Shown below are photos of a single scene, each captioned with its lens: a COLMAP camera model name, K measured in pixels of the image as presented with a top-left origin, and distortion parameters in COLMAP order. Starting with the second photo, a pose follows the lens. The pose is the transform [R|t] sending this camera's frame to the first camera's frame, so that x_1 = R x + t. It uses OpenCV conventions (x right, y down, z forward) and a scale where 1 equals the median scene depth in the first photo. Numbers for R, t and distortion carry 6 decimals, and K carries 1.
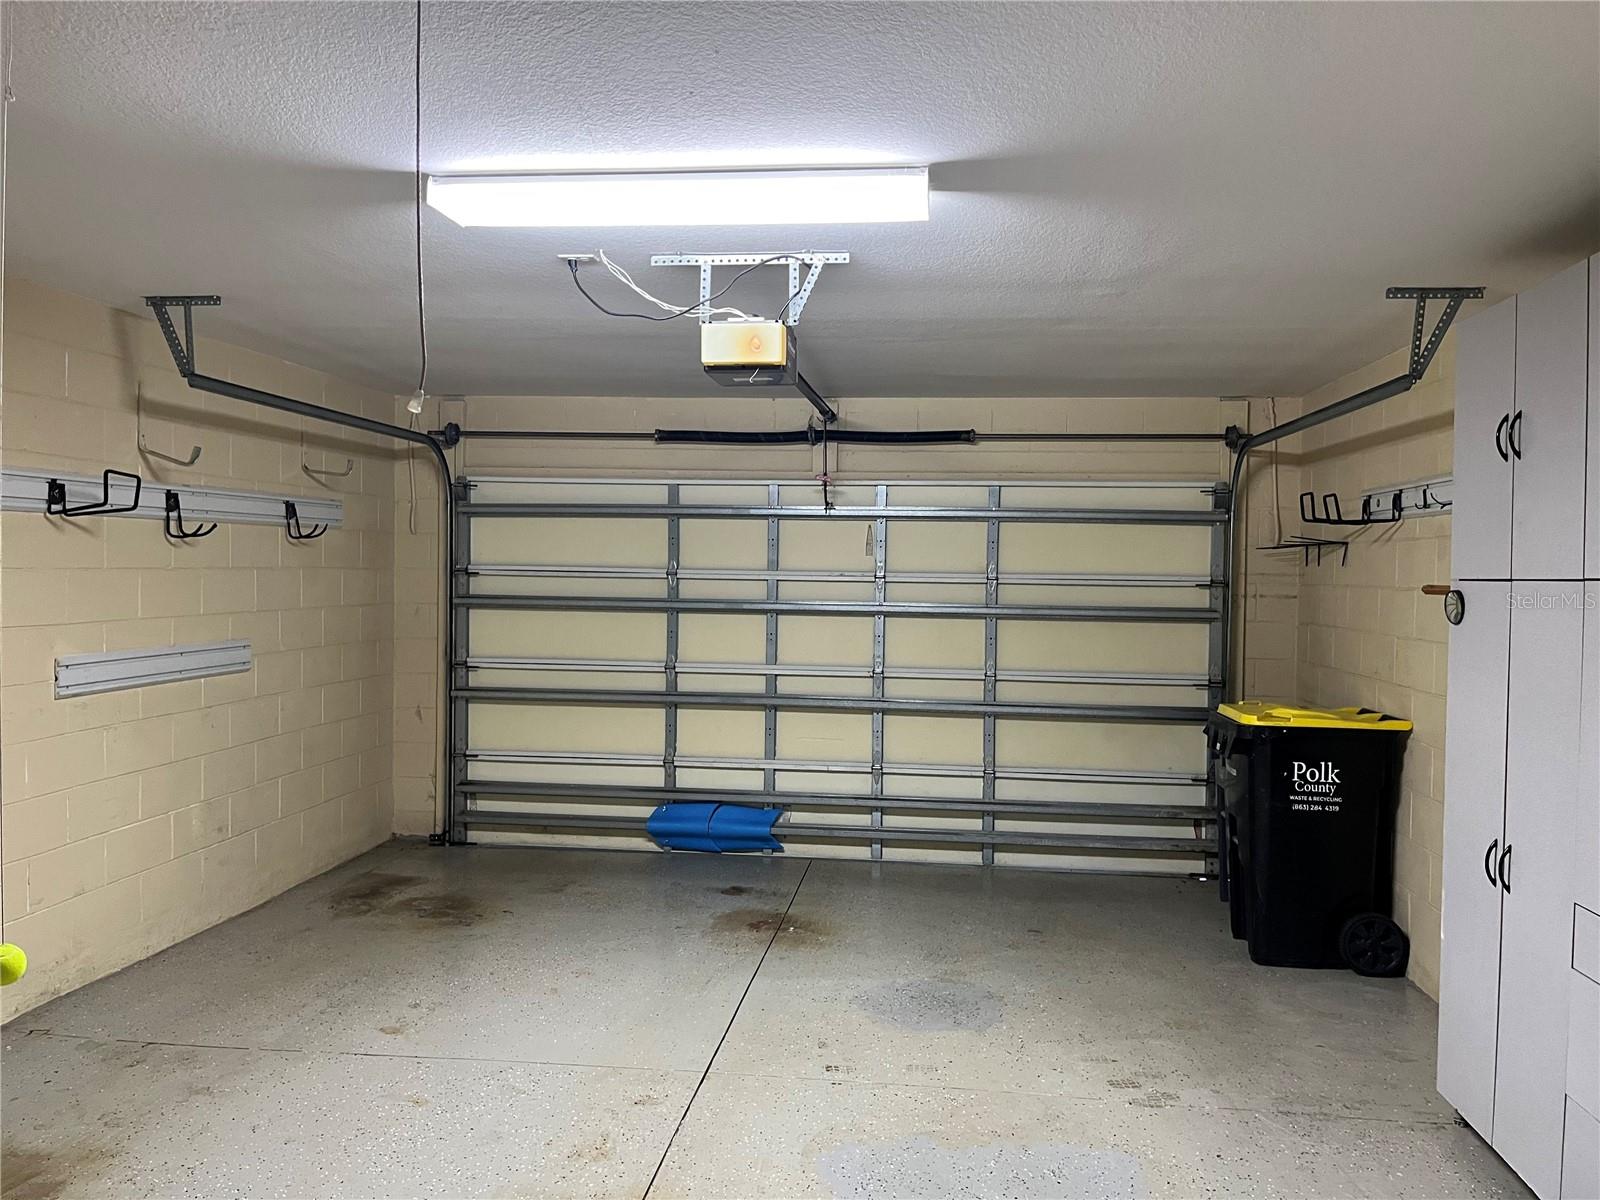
lens RADIAL K [[1206.4, 0, 810.8], [0, 1206.4, 610.1], [0, 0, 1]] dist [0.056820, -0.079121]
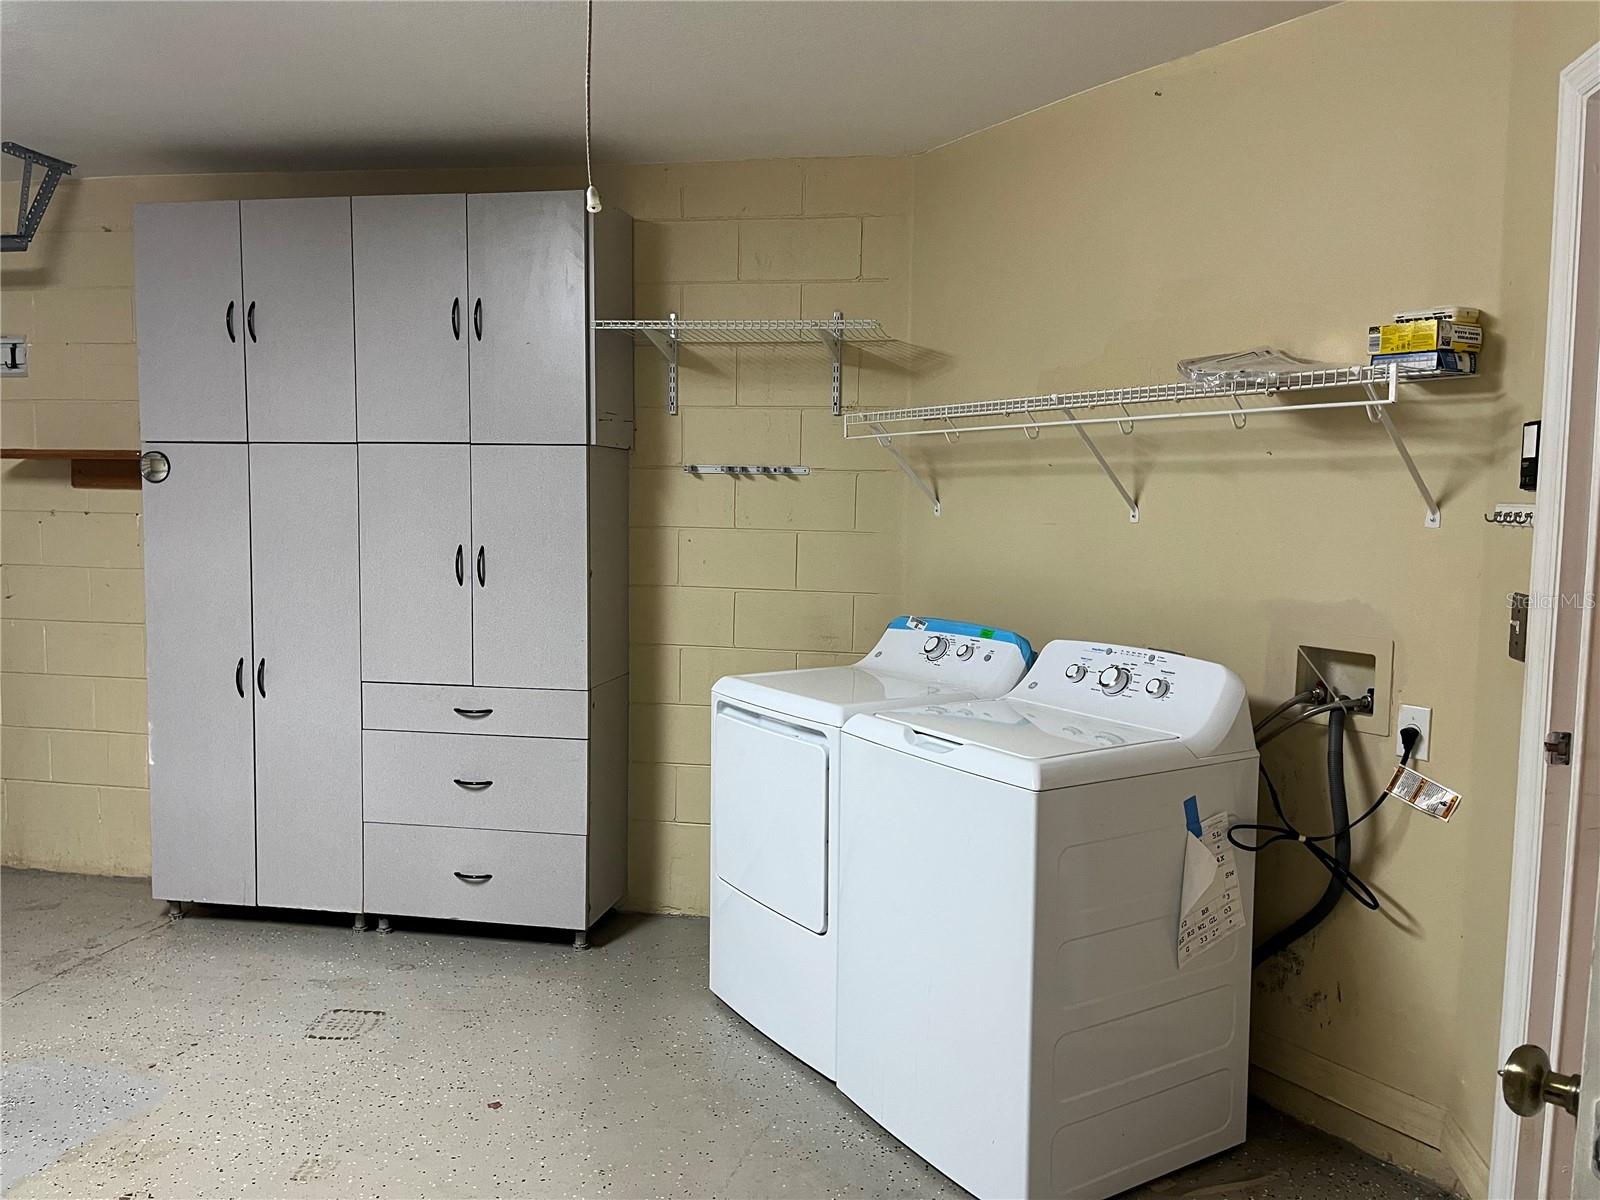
lens RADIAL K [[1206.4, 0, 810.8], [0, 1206.4, 610.1], [0, 0, 1]] dist [0.056820, -0.079121]
pose [[0.052410, -0.103571, 0.993240, -0.529236], [0.016357, 0.994563, 0.102846, 0.022213], [-0.998492, 0.010856, 0.053819, 0.320072]]
